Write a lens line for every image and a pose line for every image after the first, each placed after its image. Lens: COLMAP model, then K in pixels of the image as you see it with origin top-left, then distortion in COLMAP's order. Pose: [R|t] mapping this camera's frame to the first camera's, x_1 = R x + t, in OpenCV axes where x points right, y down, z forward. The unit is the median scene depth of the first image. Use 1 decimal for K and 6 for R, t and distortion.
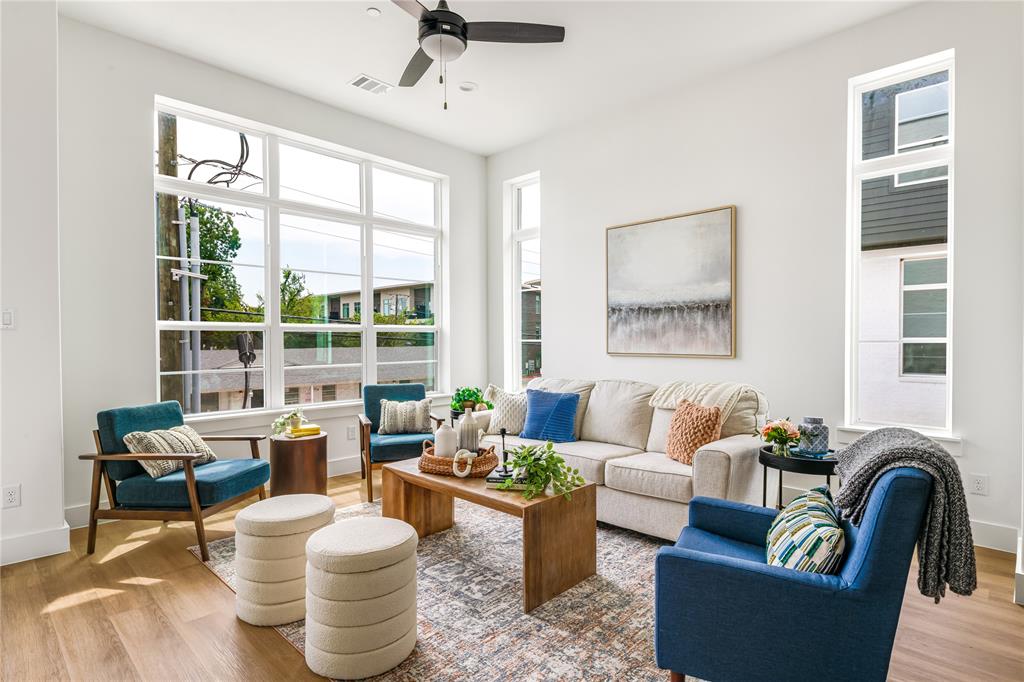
lens RADIAL K [[526.8, 0, 516.4], [0, 526.8, 343.5], [0, 0, 1]] dist [0.003976, 0.000101]
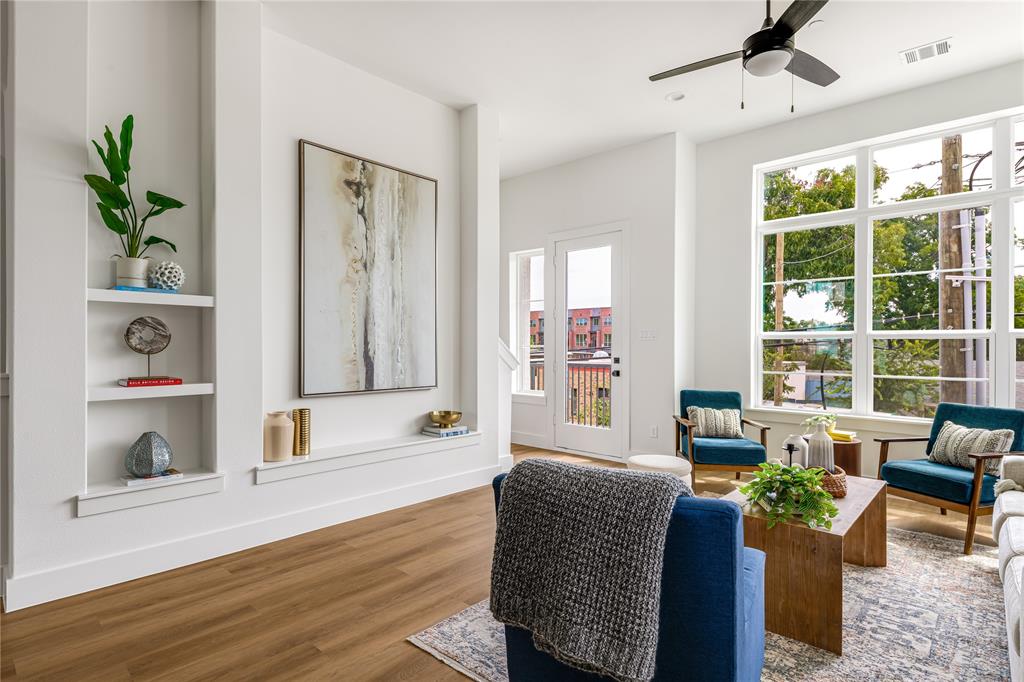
lens RADIAL K [[526.8, 0, 516.4], [0, 526.8, 343.5], [0, 0, 1]] dist [0.003976, 0.000101]
pose [[0.022903, -0.000597, -0.999738, 0.565857], [-0.015284, 0.999883, -0.000948, -0.003988], [0.999621, 0.015302, 0.022891, 0.317294]]
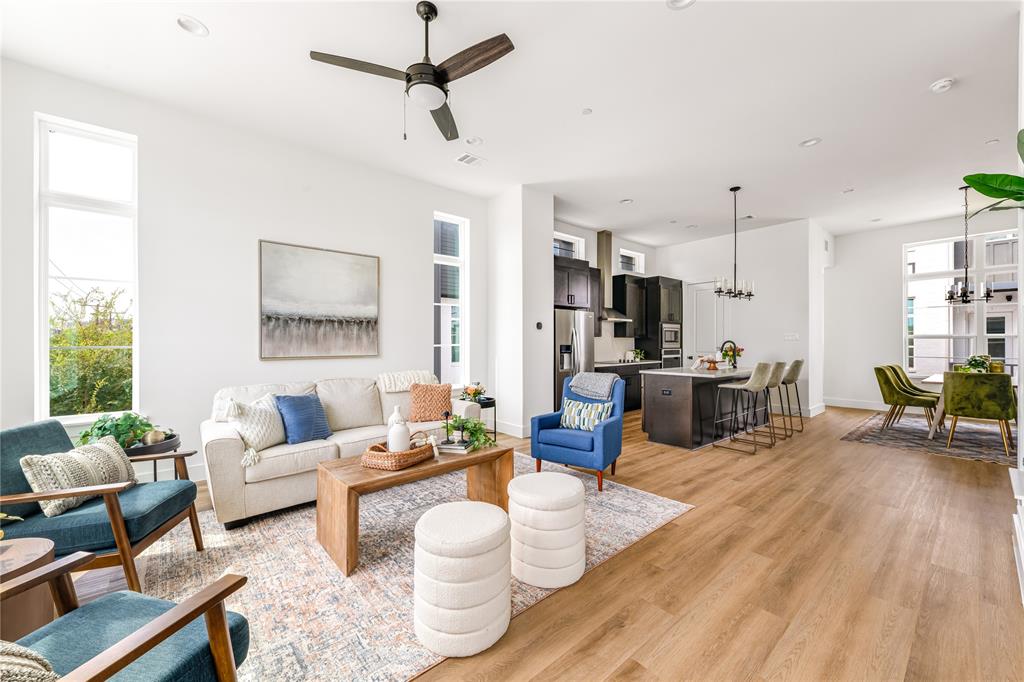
lens RADIAL K [[393.0, 0, 519.5], [0, 393.0, 342.6], [0, 0, 1]] dist [0.002448, -0.000002]
pose [[0.087872, 0.001474, 0.996131, -0.634596], [0.014109, 0.999897, -0.002724, -0.004479], [-0.996032, 0.014294, 0.087842, 0.464393]]
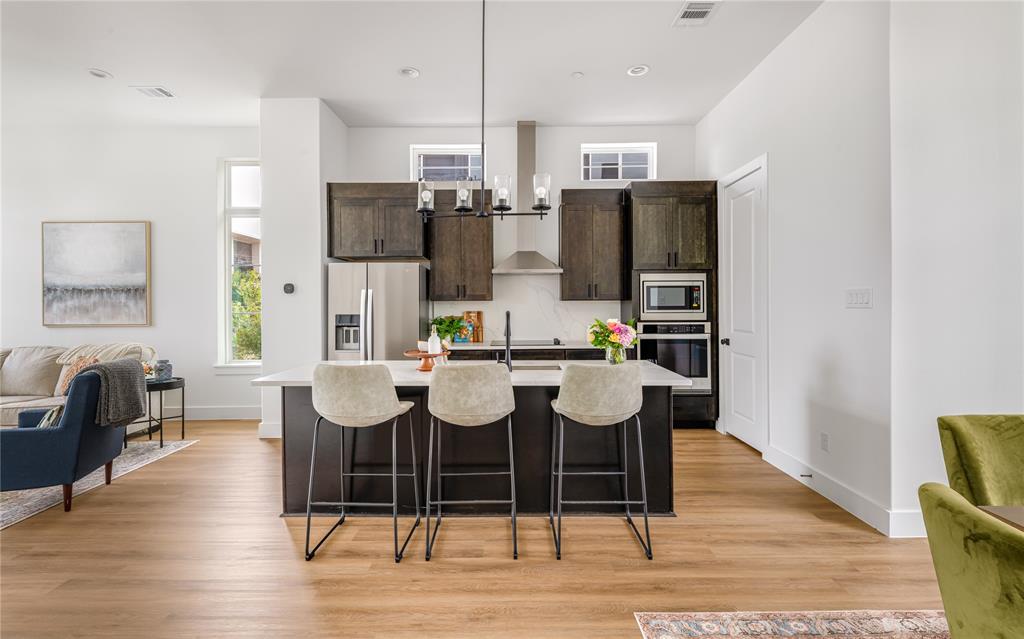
lens RADIAL K [[475.2, 0, 516.5], [0, 475.2, 302.6], [0, 0, 1]] dist [0.033315, -0.018809]
pose [[0.713764, -0.000880, 0.700385, 0.193124], [0.012472, 0.999857, -0.011453, -0.008174], [-0.700275, 0.016910, 0.713673, -0.609356]]
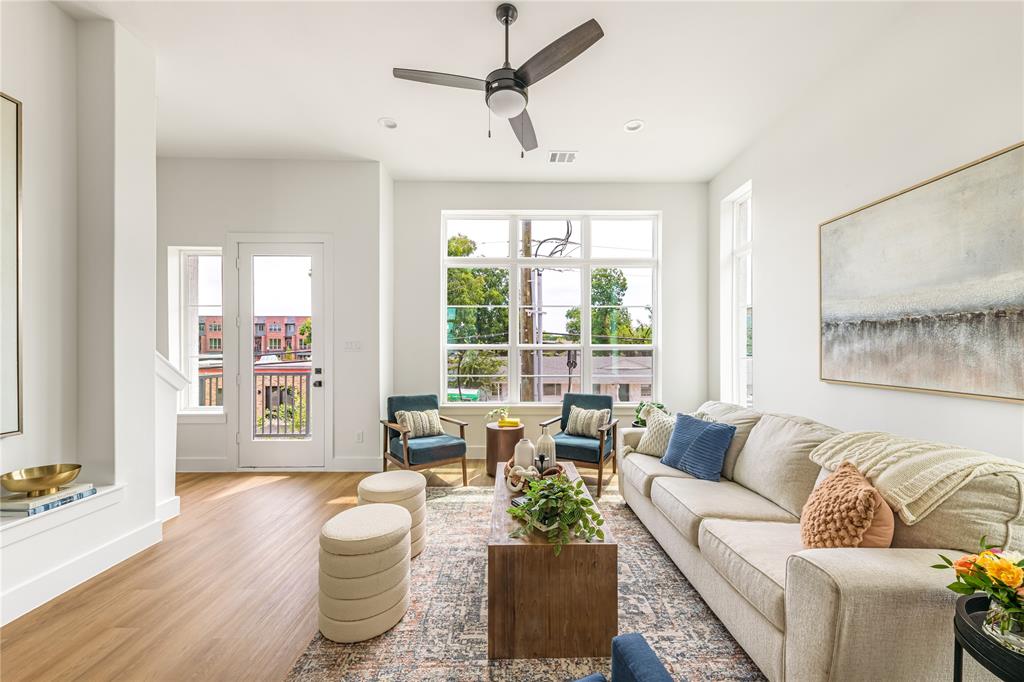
lens RADIAL K [[370.9, 0, 516.8], [0, 370.9, 346.8], [0, 0, 1]] dist [0.018691, -0.008236]
pose [[0.700802, 0.000345, -0.713356, 0.285284], [-0.010522, 0.999896, -0.009853, -0.023150], [0.713279, 0.014411, 0.700732, 0.297547]]
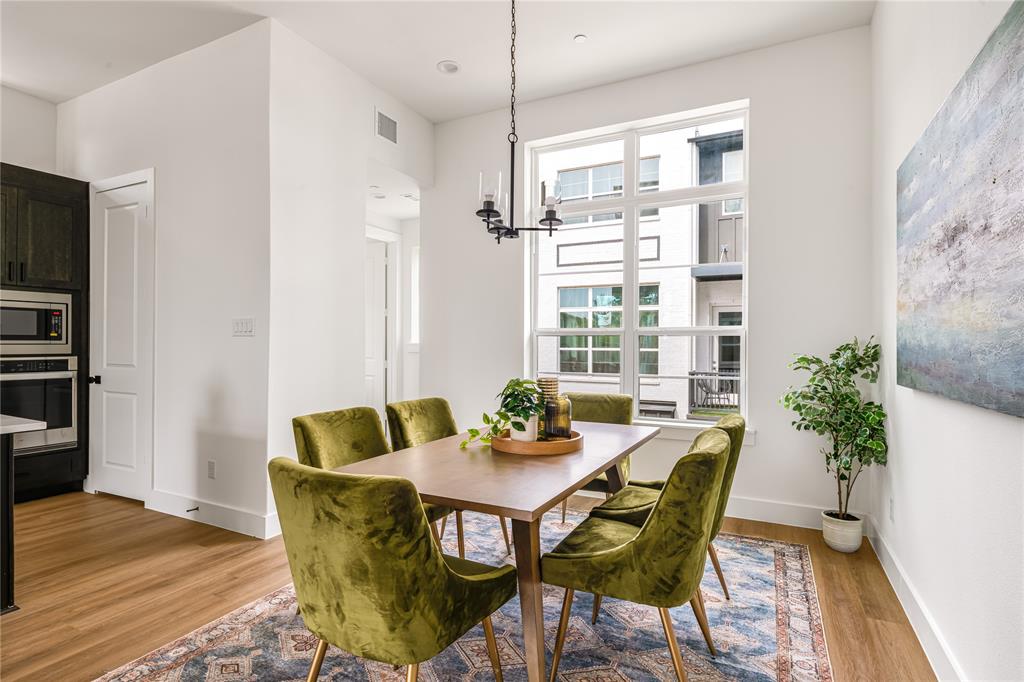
lens RADIAL K [[513.6, 0, 516.0], [0, 513.6, 338.8], [0, 0, 1]] dist [0.000258, -0.001224]
pose [[-0.293090, 0.004302, 0.956075, 0.138047], [0.008097, 0.999965, -0.002017, 0.006502], [-0.956050, 0.007150, -0.293115, -0.633539]]
